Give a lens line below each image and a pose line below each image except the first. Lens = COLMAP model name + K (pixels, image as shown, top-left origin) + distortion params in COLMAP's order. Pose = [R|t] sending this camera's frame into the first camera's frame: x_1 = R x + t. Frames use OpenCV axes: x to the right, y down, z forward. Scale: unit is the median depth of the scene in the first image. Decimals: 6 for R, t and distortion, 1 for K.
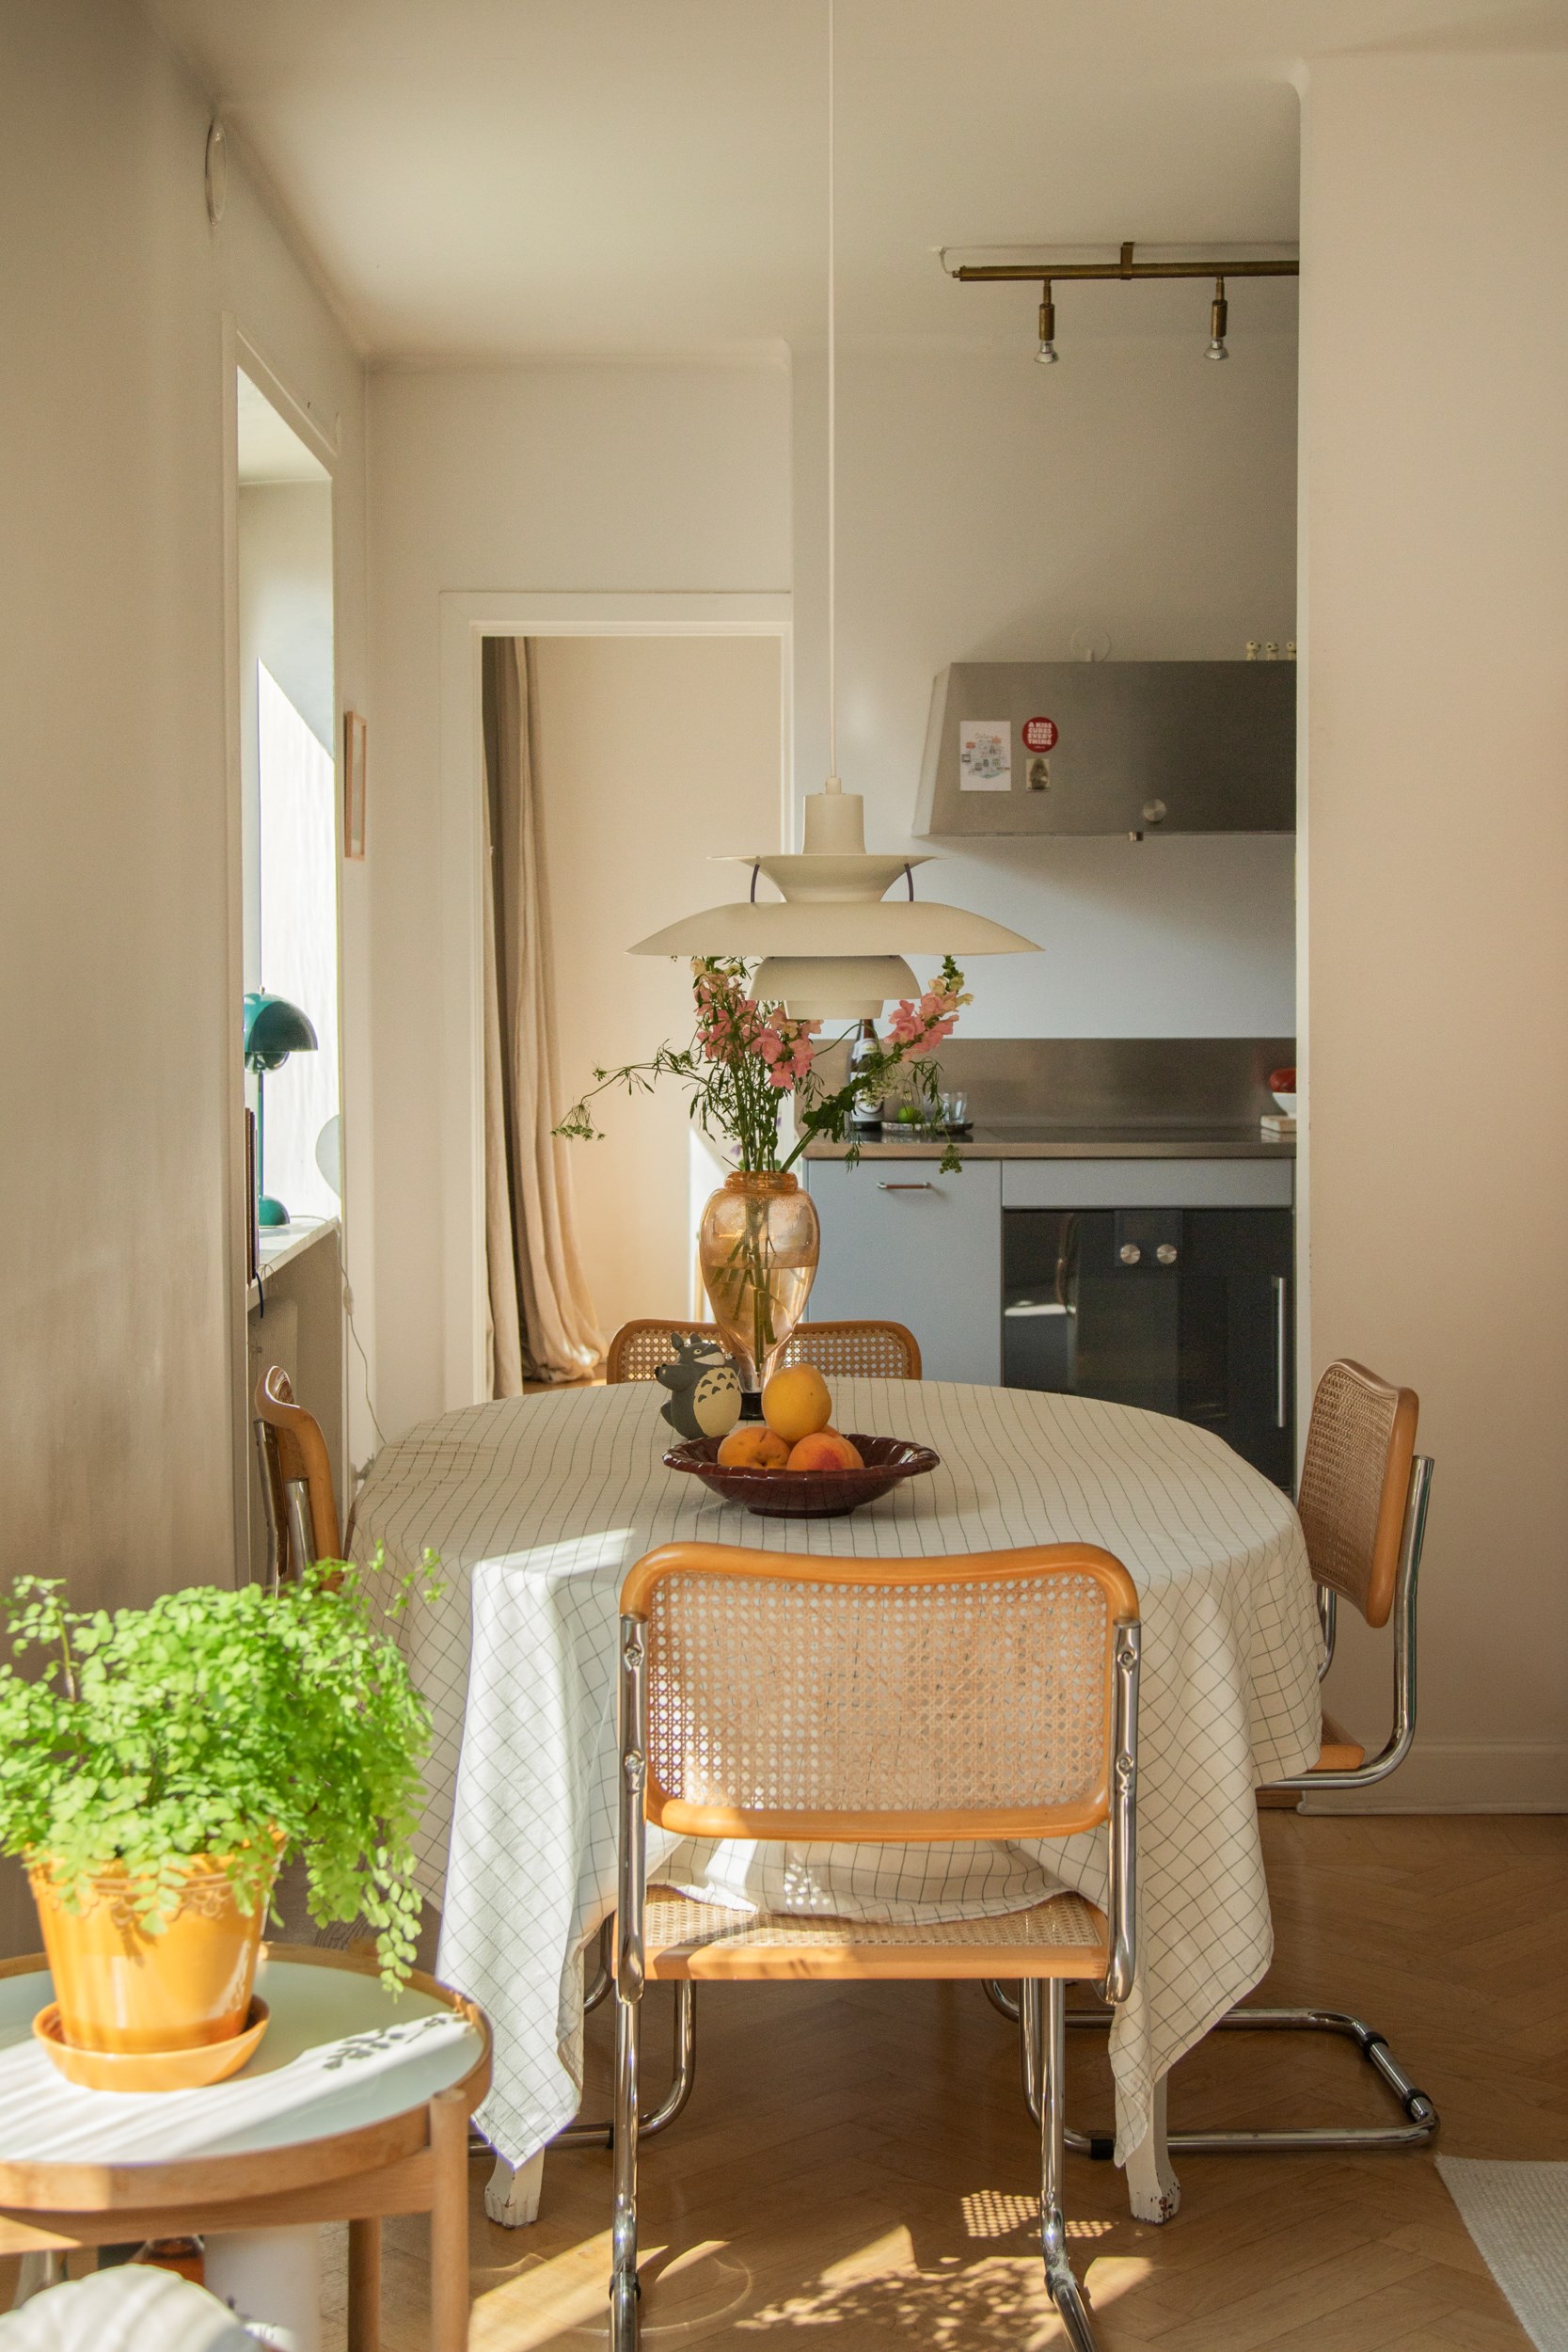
lens RADIAL K [[3740.6, 0, 784.0], [0, 3740.6, 1176.0], [0, 0, 1]] dist [-0.026429, -0.021721]
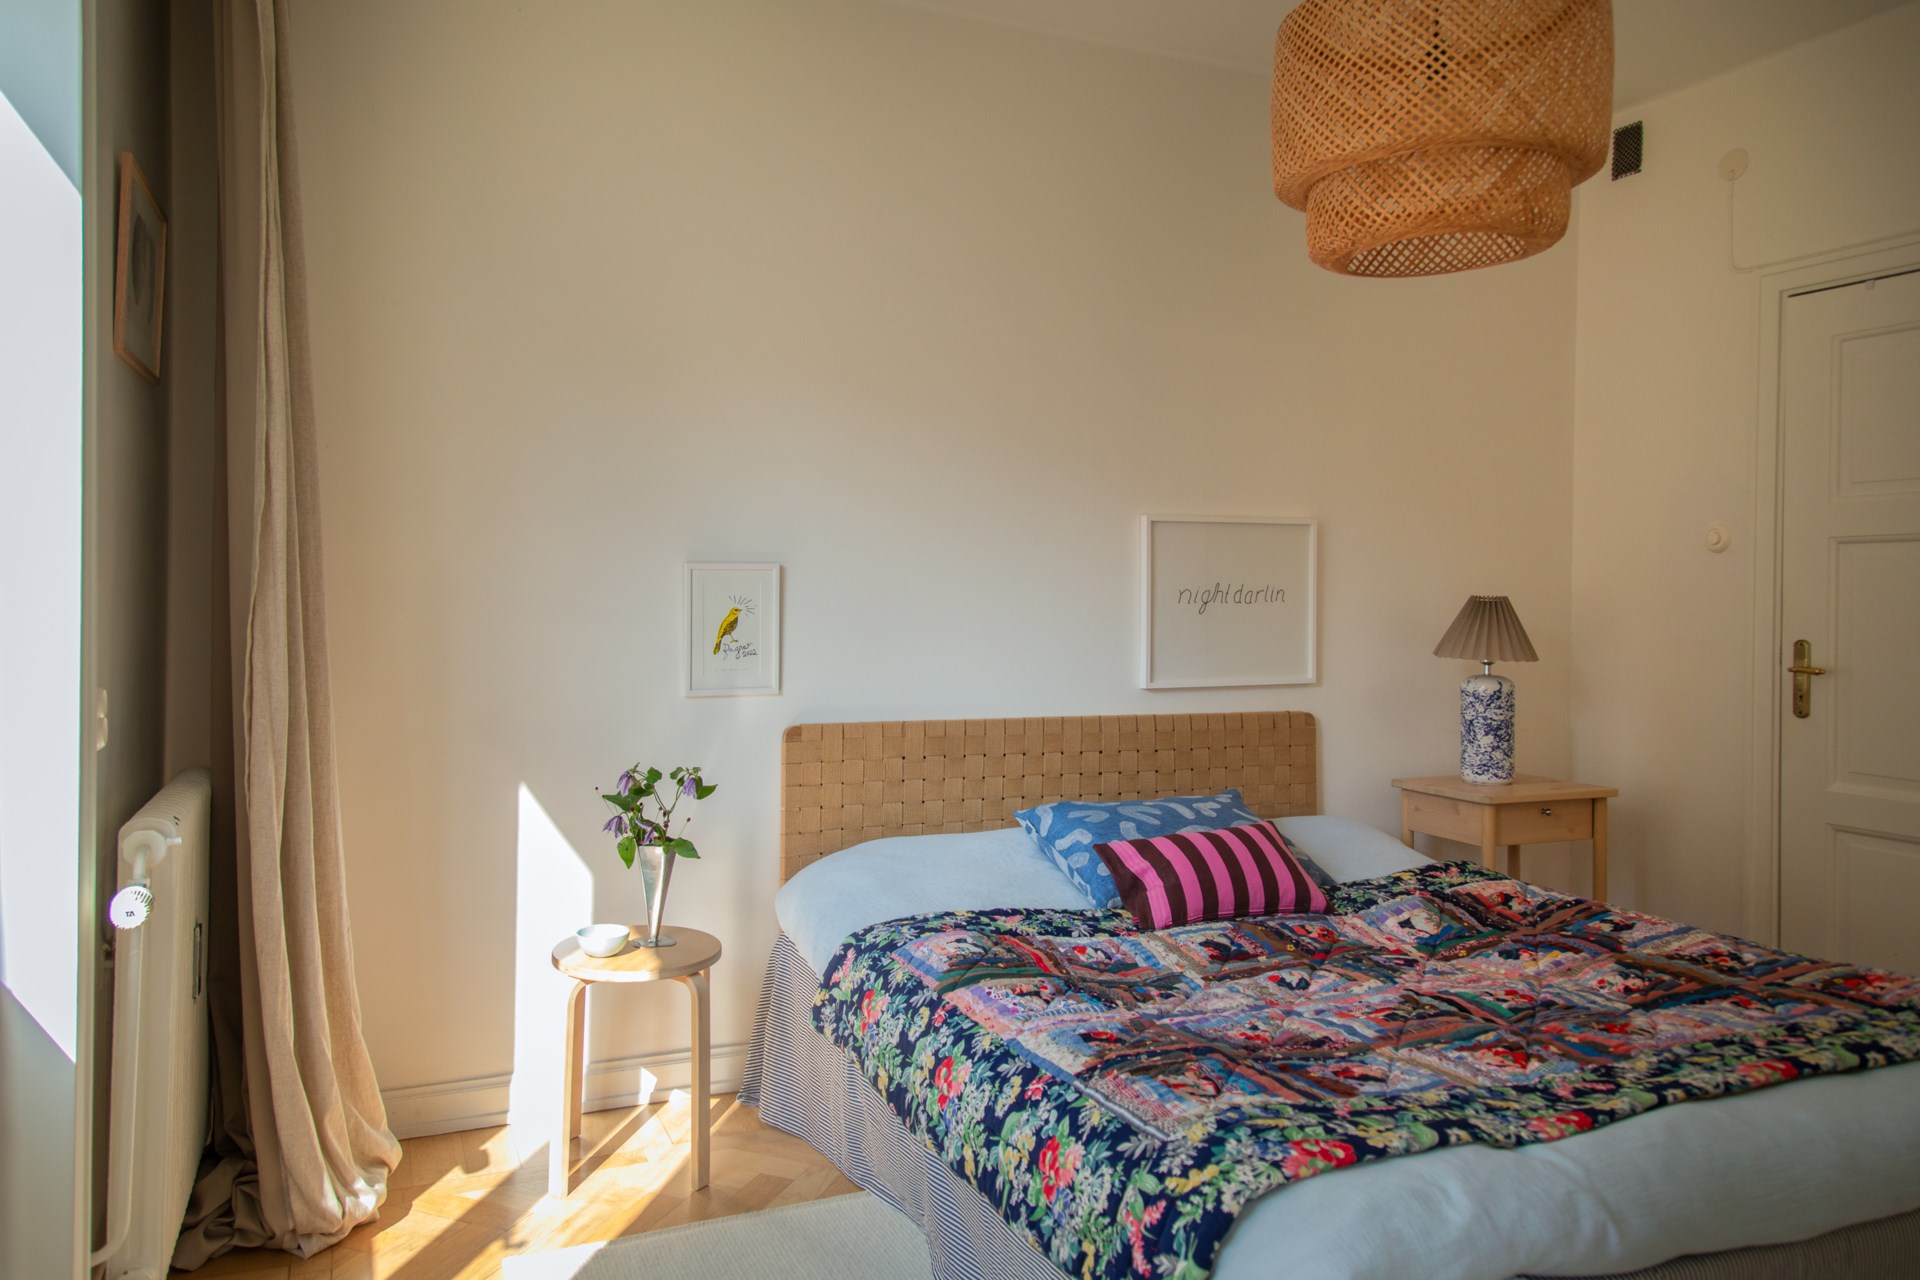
lens RADIAL K [[1325.9, 0, 959.4], [0, 1325.9, 589.9], [0, 0, 1]] dist [0.027916, -0.000221]
pose [[0.920751, 0.010016, 0.390023, -0.067518], [0.020040, 0.997137, -0.072917, -0.041448], [-0.389636, 0.074954, 0.917914, 1.014257]]
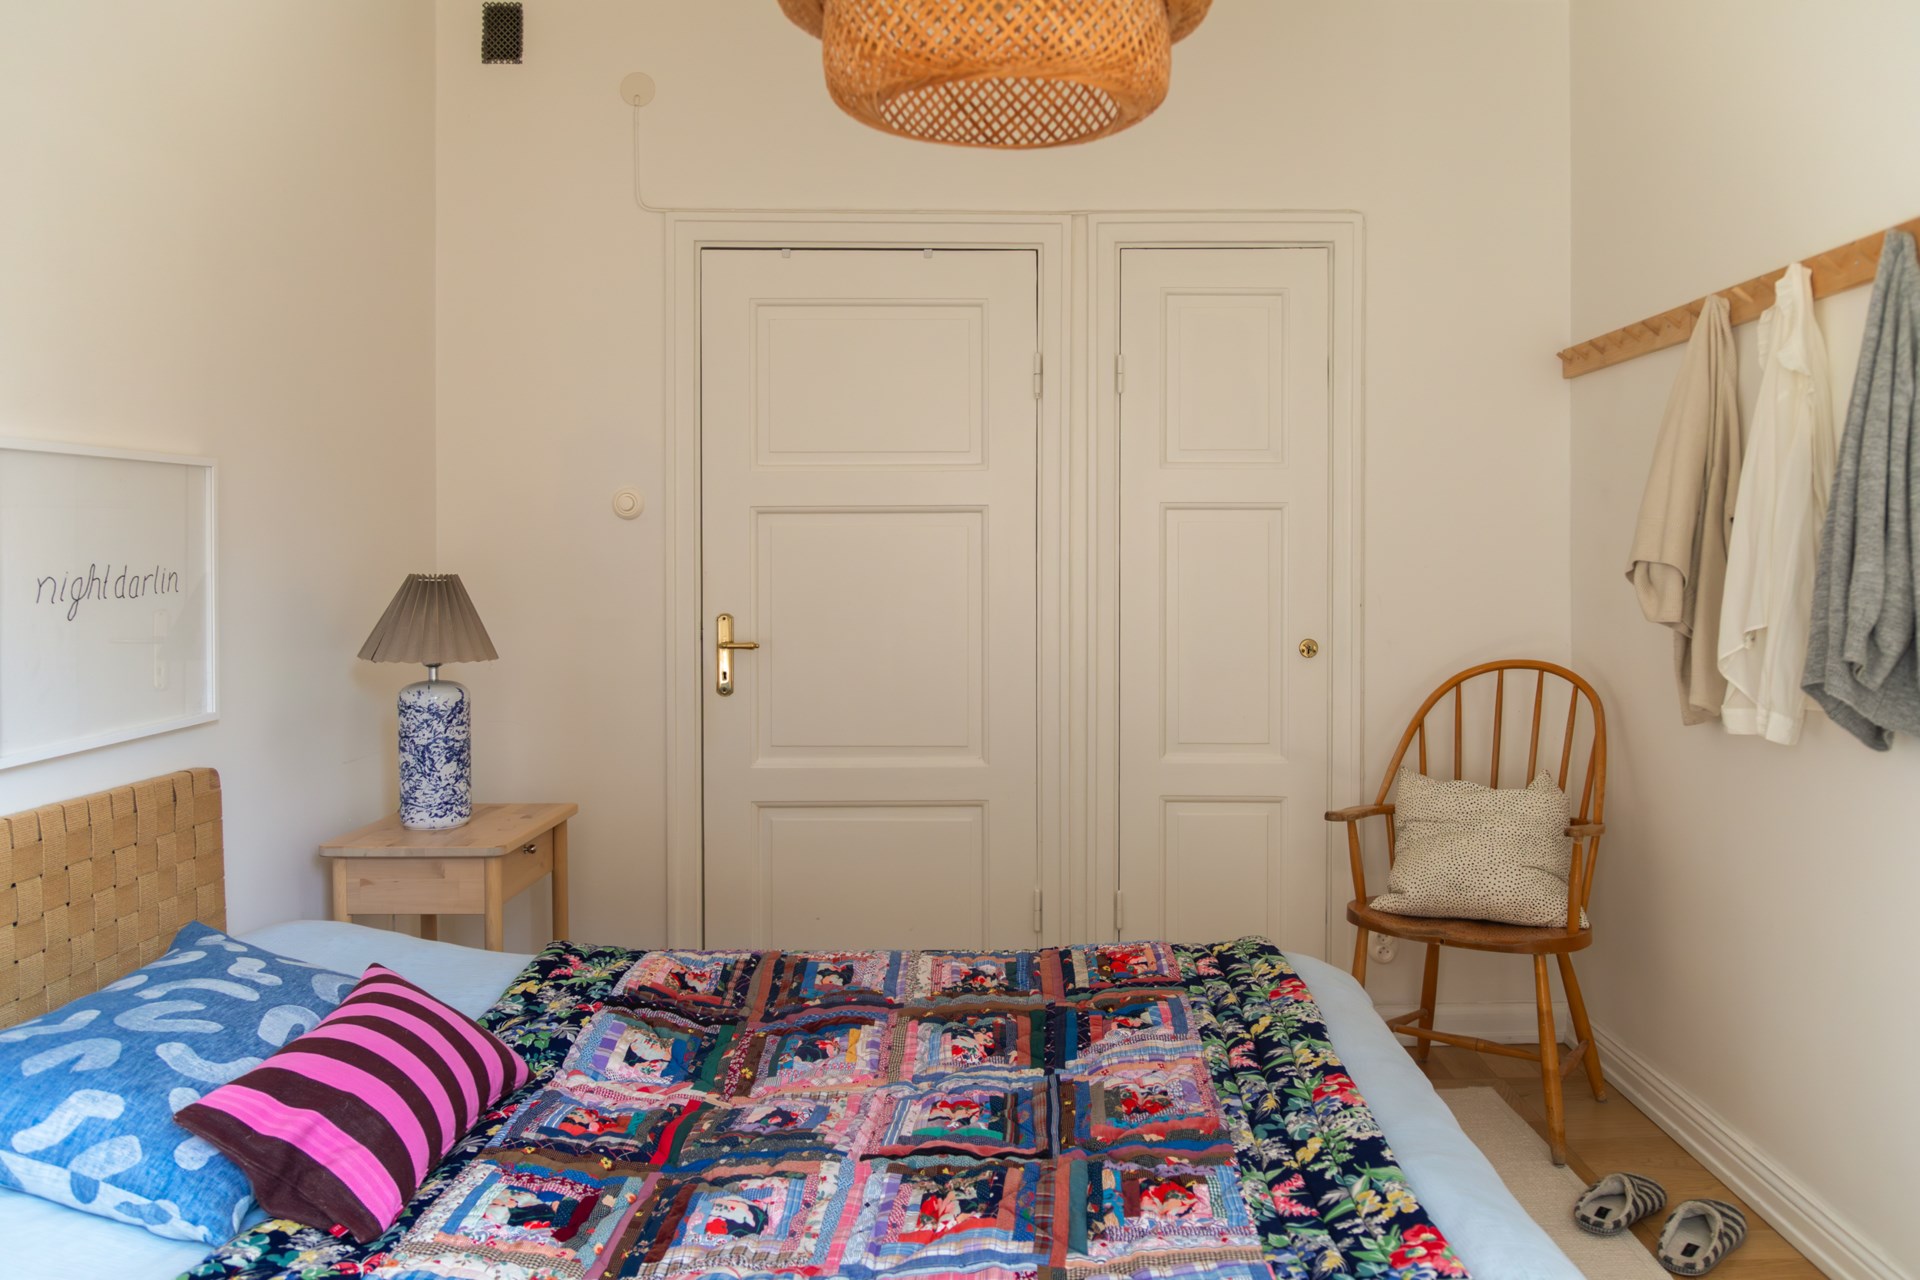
lens RADIAL K [[1386.5, 0, 962.7], [0, 1386.5, 565.5], [0, 0, 1]] dist [-0.021684, -0.000646]
pose [[0.006916, -0.010635, 0.999920, -0.074840], [0.076293, 0.997035, 0.010077, -0.074585], [-0.997061, 0.076217, 0.007707, 1.317340]]
